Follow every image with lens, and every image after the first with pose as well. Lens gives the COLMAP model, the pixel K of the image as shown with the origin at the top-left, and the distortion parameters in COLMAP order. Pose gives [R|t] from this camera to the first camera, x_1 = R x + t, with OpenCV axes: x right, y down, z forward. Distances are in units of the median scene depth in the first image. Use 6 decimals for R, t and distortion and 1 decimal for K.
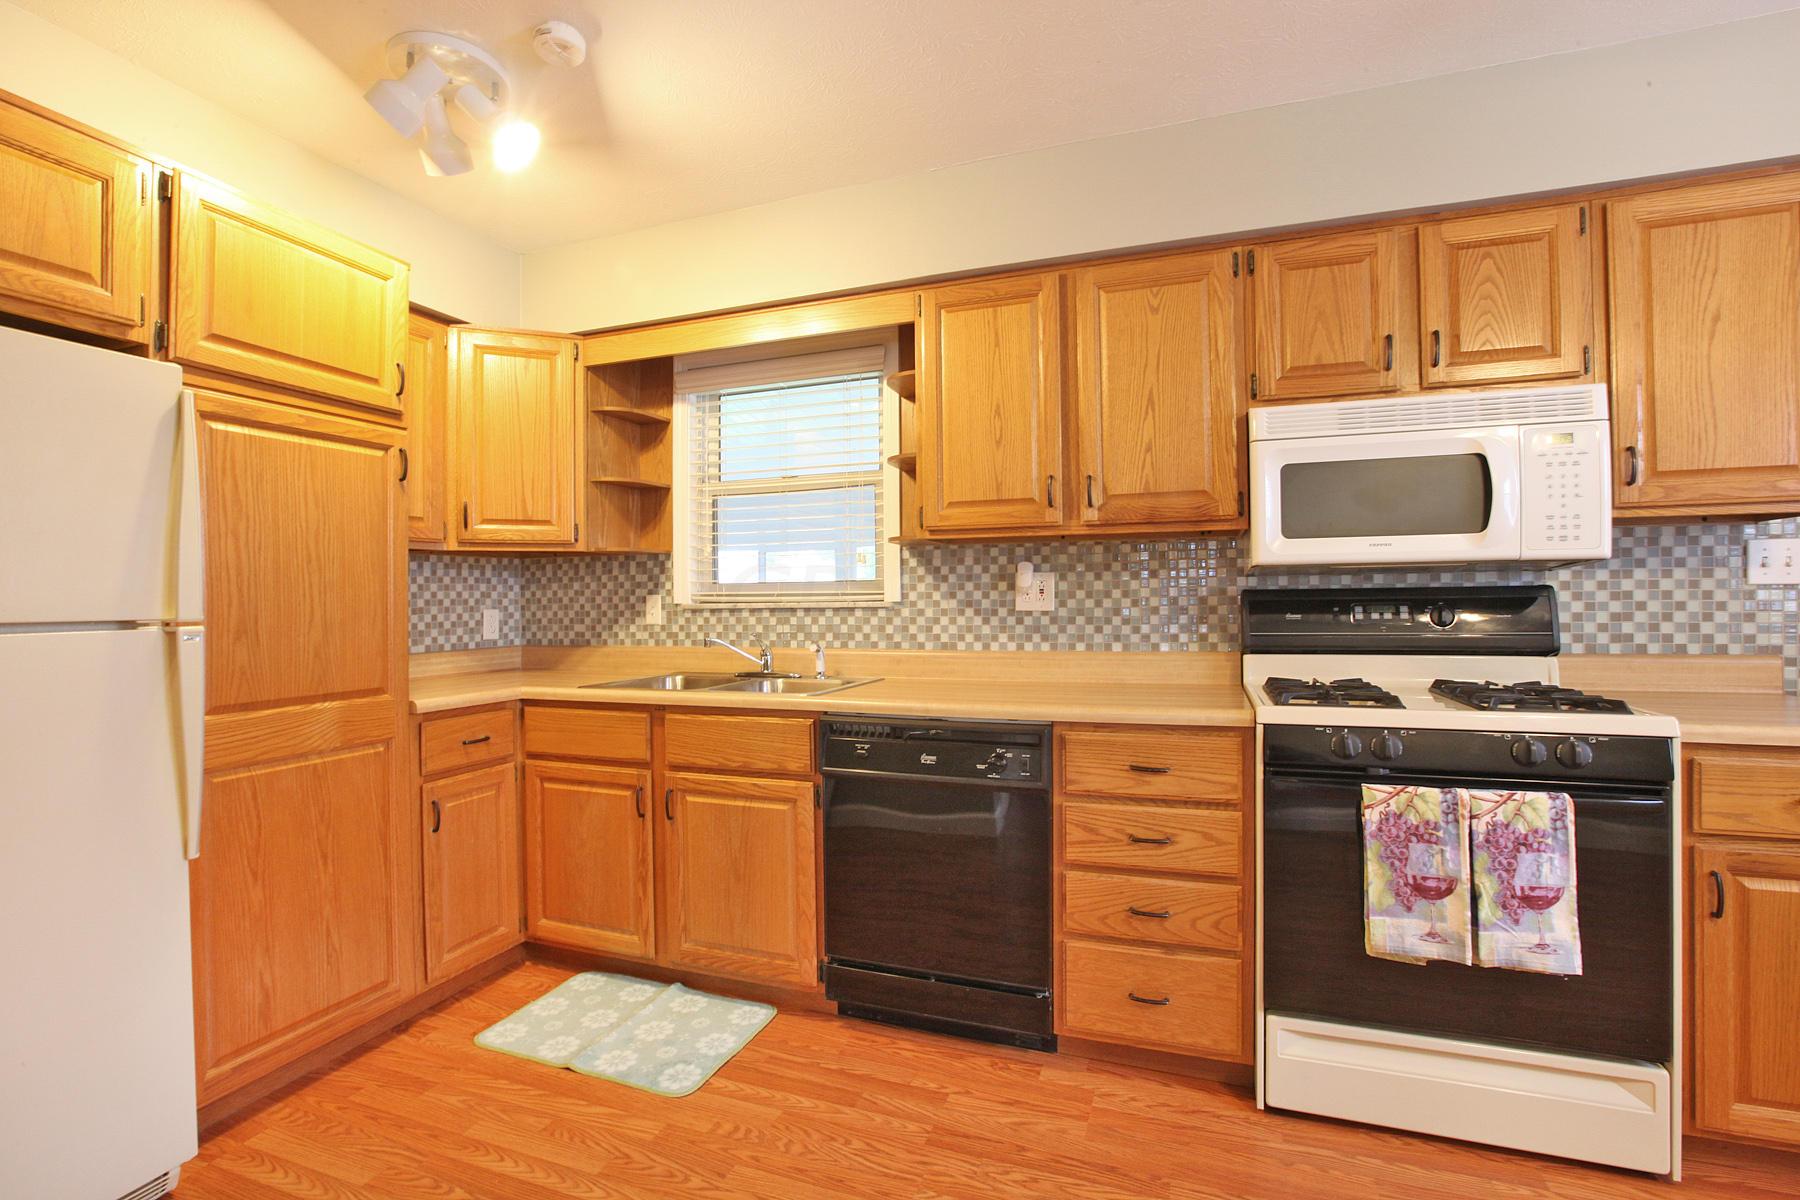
lens RADIAL K [[816.7, 0, 897.3], [0, 816.7, 598.7], [0, 0, 1]] dist [-0.045620, 0.011340]
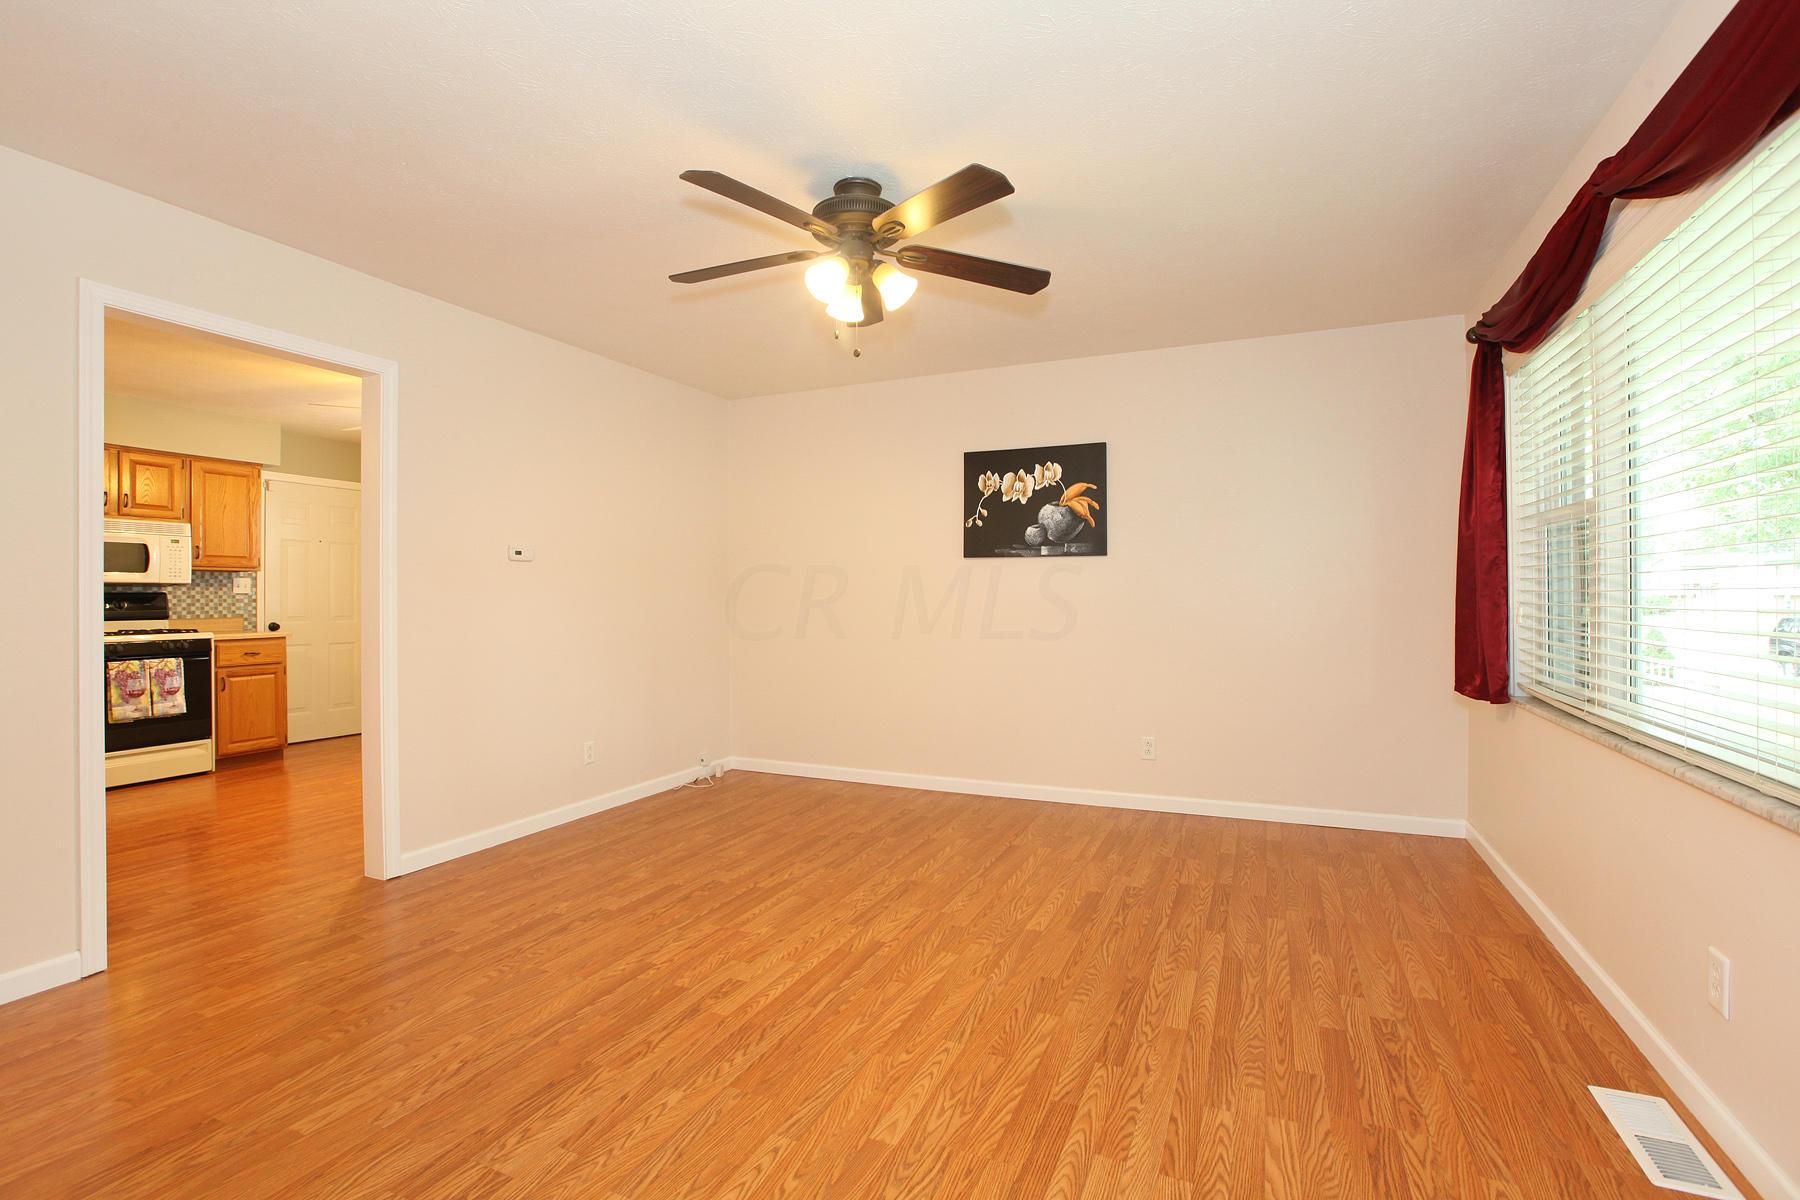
lens RADIAL K [[816.7, 0, 900.1], [0, 816.7, 586.9], [0, 0, 1]] dist [-0.045620, 0.011340]
pose [[0.058081, 0.019641, 0.998119, -1.990395], [0.004221, 0.999793, -0.019920, 0.031730], [-0.998303, 0.005370, 0.057986, -1.901882]]
